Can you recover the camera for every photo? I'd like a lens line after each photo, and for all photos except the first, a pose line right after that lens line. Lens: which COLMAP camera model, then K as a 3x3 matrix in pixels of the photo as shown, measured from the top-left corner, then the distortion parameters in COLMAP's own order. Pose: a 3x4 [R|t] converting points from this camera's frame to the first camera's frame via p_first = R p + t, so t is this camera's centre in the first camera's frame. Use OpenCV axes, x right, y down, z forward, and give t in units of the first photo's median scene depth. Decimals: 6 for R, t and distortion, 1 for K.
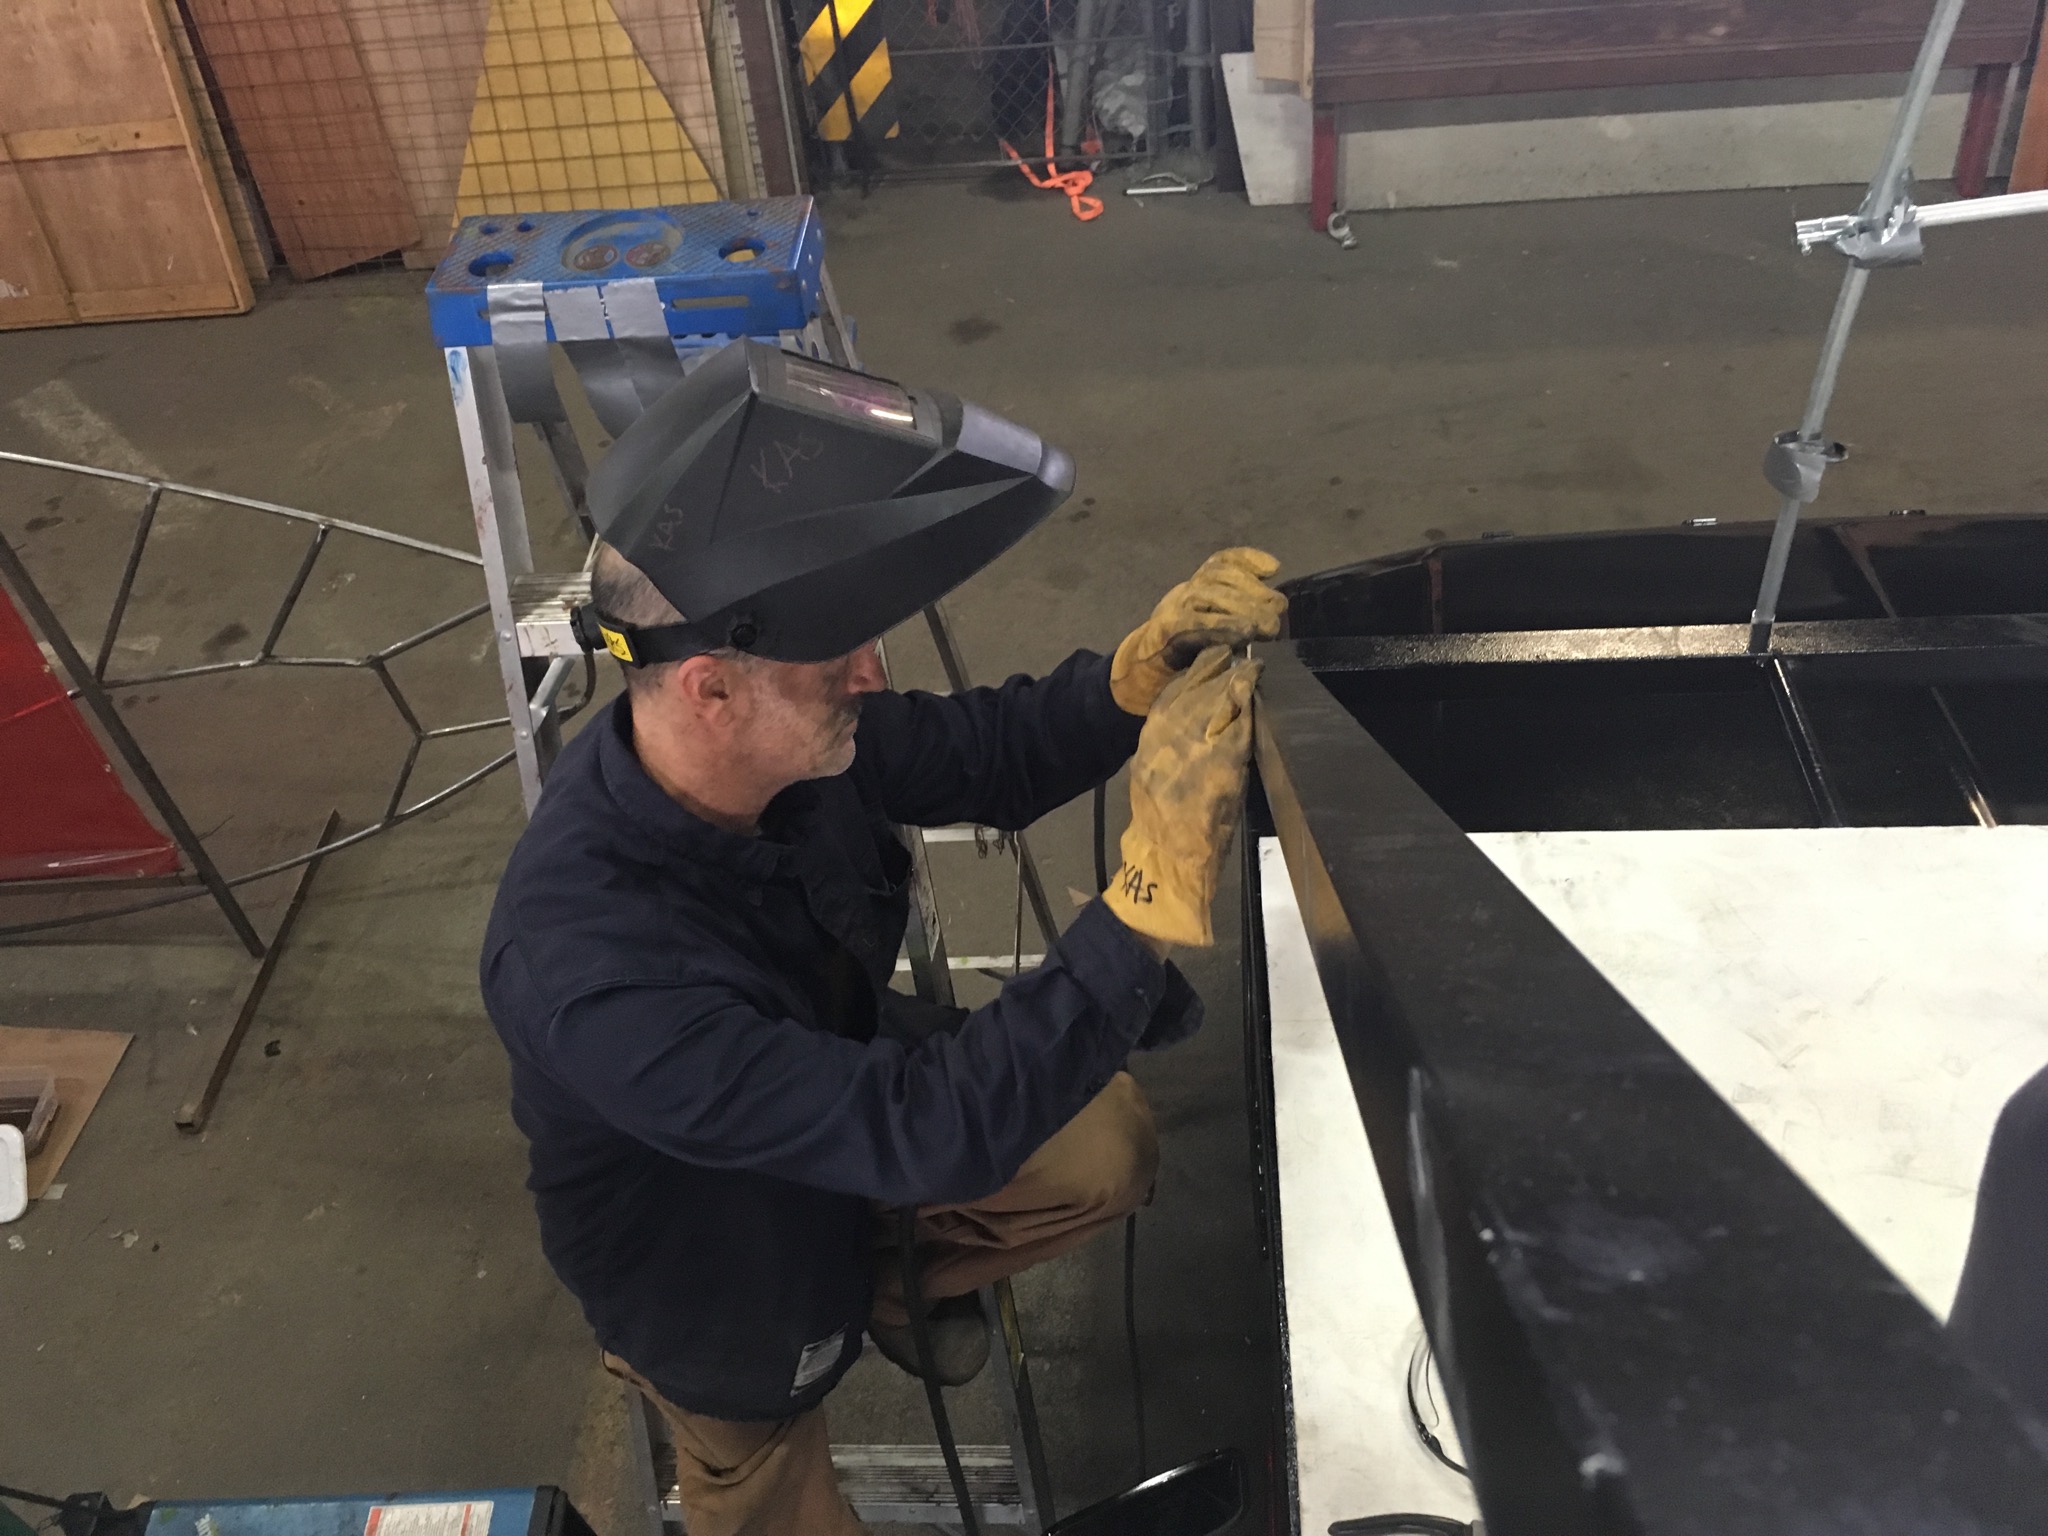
lens RADIAL K [[1707.8, 0, 1017.0], [0, 1707.8, 781.4], [0, 0, 1]] dist [0.084879, -0.121818]
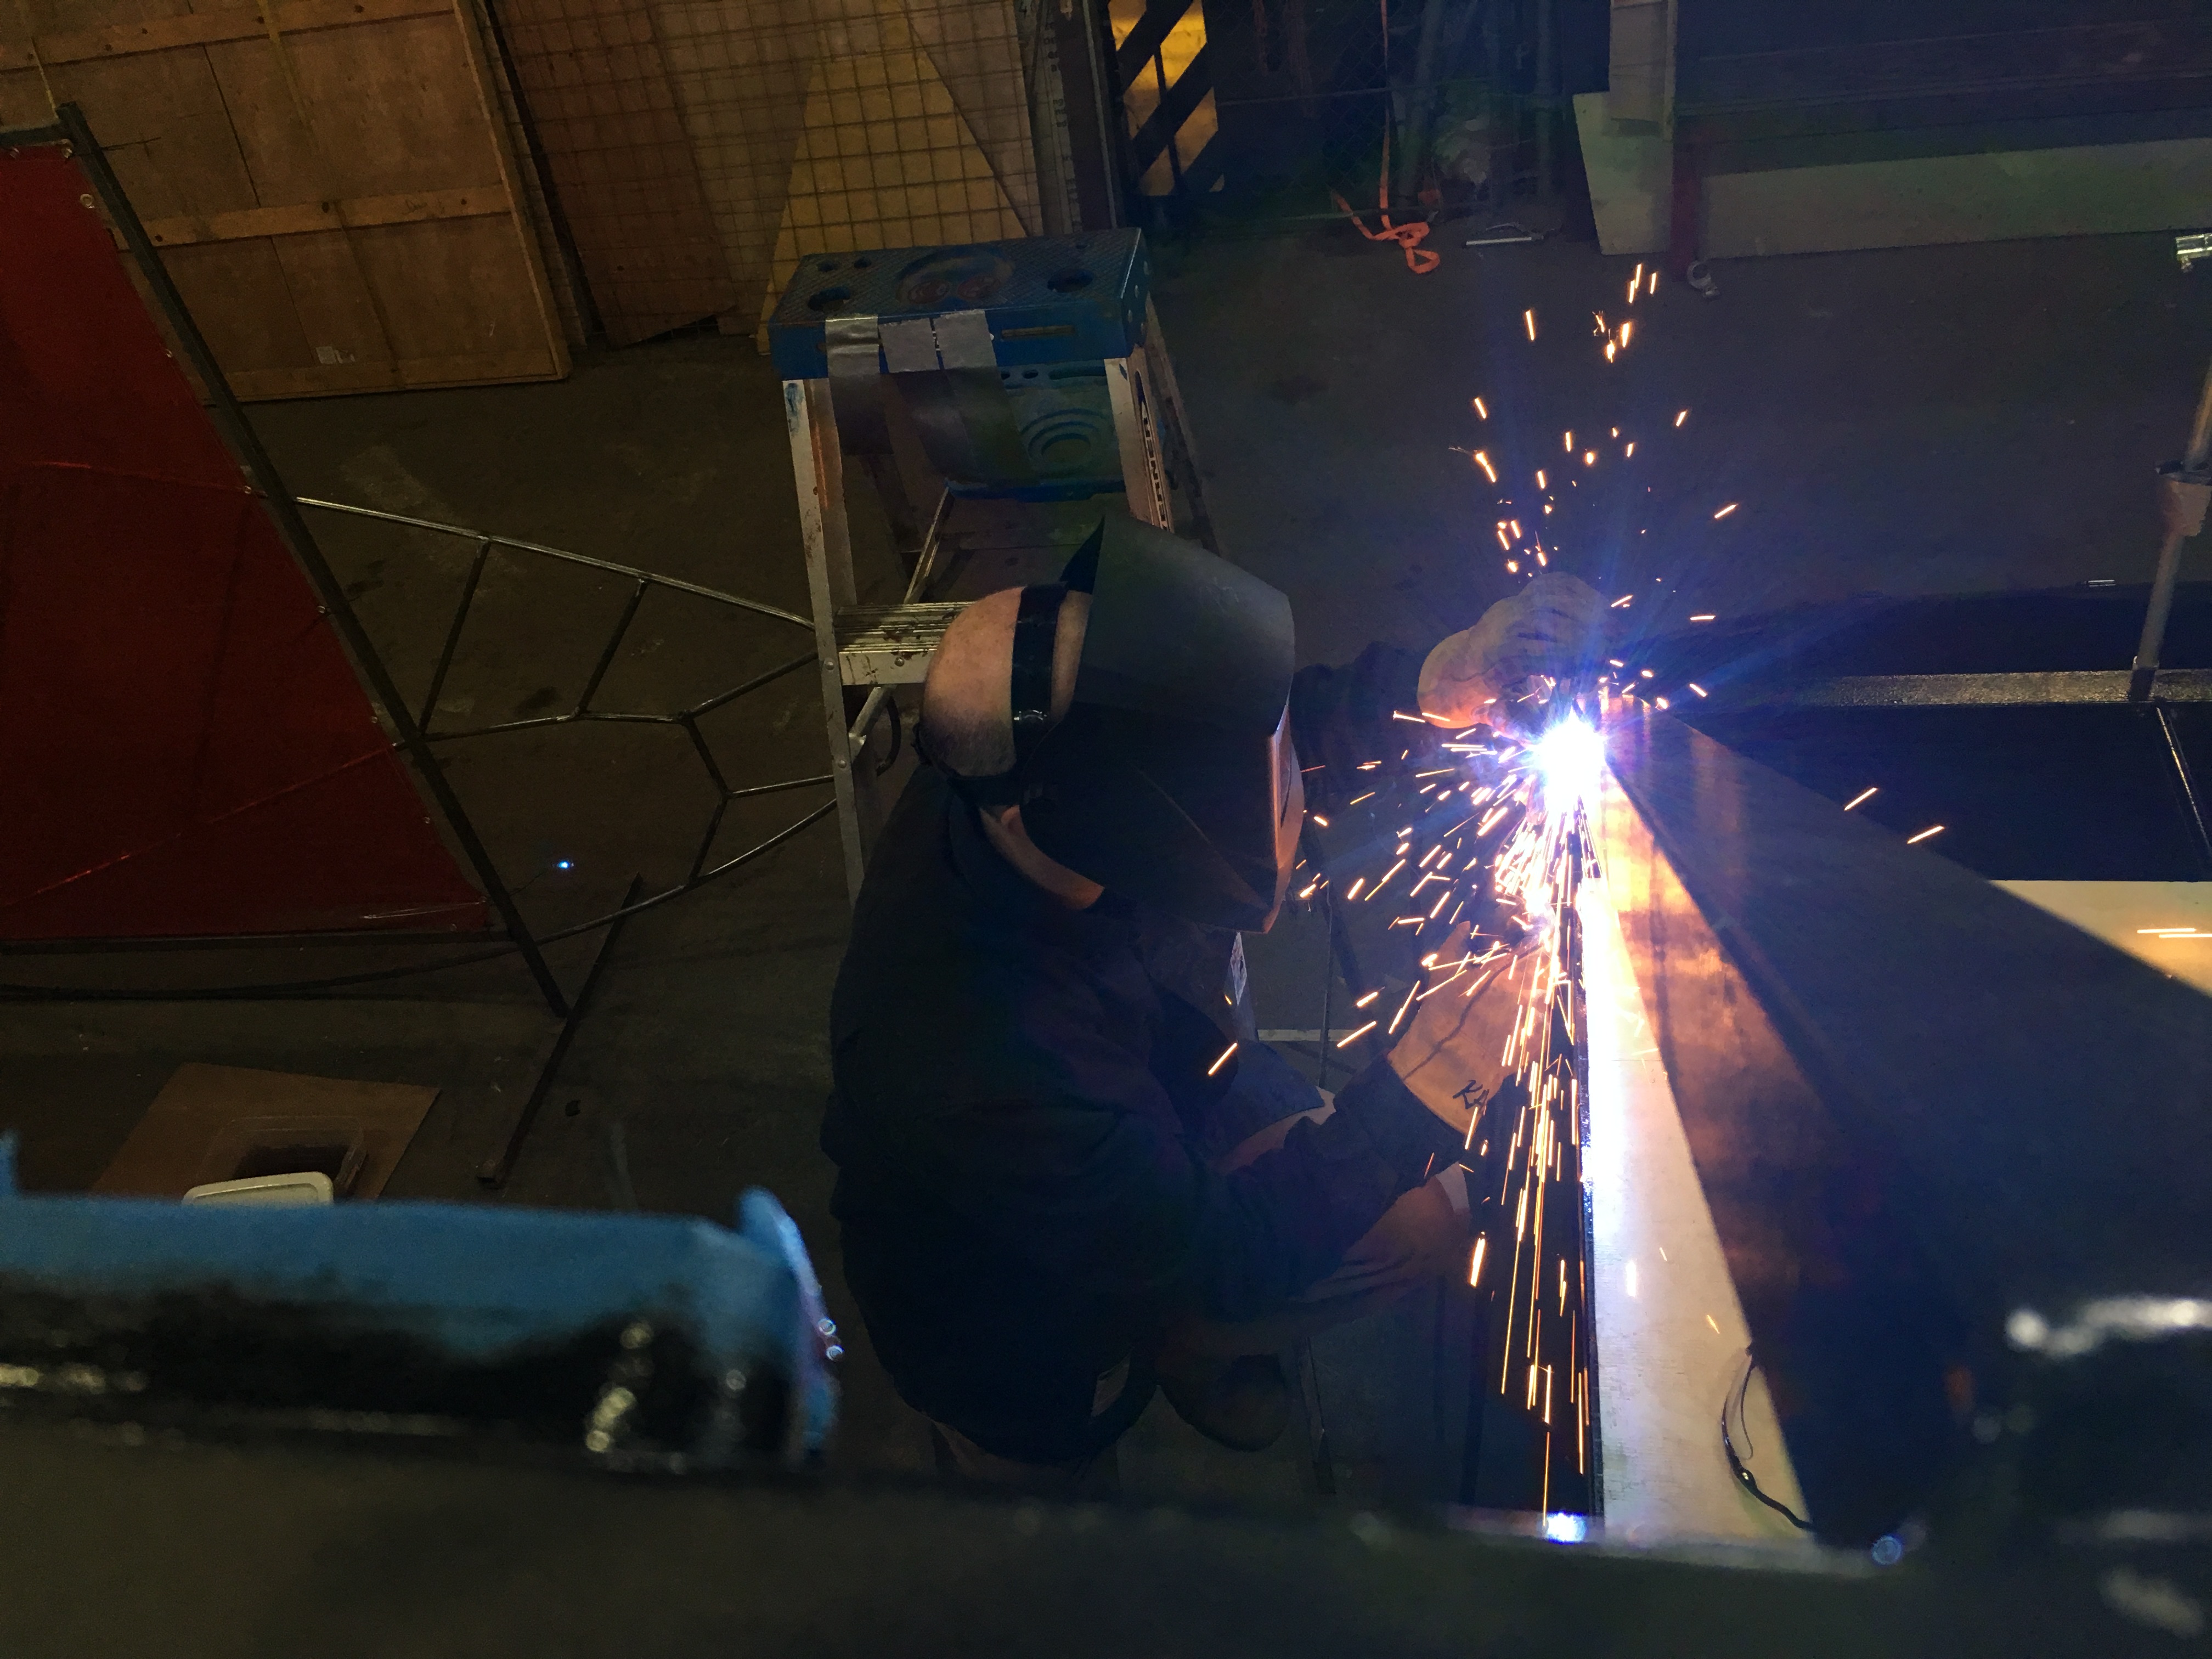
lens RADIAL K [[1844.6, 0, 1115.1], [0, 1844.6, 842.4], [0, 0, 1]] dist [0.084879, -0.121818]
pose [[0.992847, 0.023521, -0.117052, 0.000491], [-0.026380, 0.999389, -0.022940, 0.011904], [0.116441, 0.025863, 0.992861, -0.018791]]
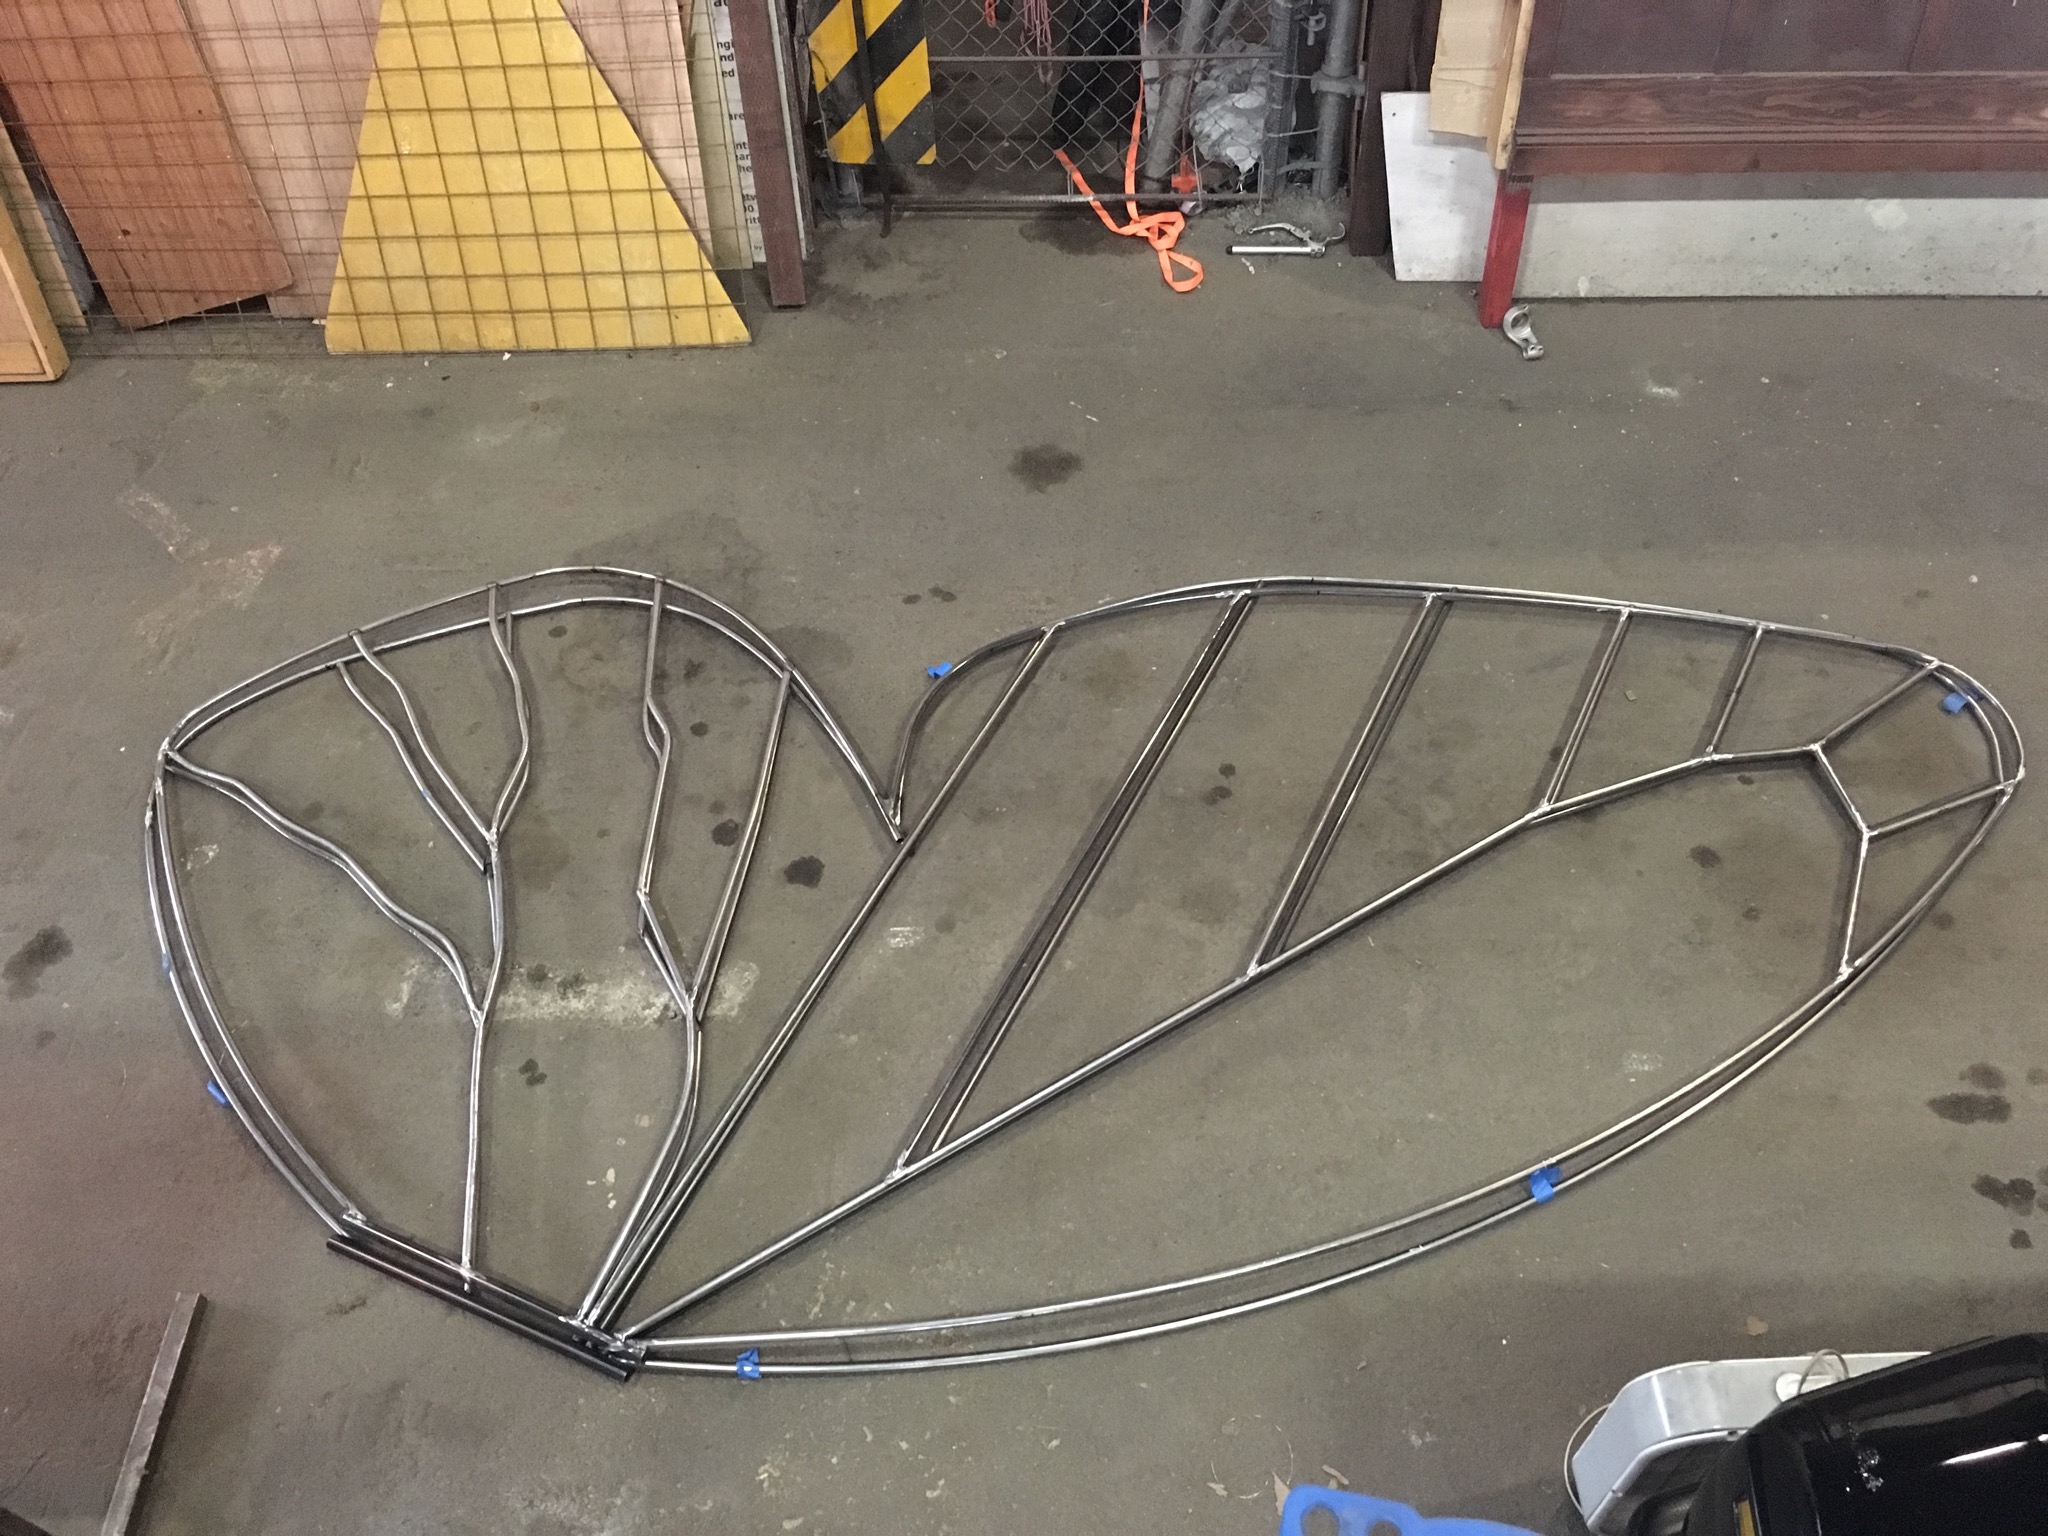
lens RADIAL K [[1707.8, 0, 1015.0], [0, 1707.8, 764.2], [0, 0, 1]] dist [0.084879, -0.121818]
pose [[0.997961, 0.012451, 0.062602, -0.084278], [-0.020034, 0.992327, 0.122009, -0.222074], [-0.060603, -0.123014, 0.990553, 0.233946]]
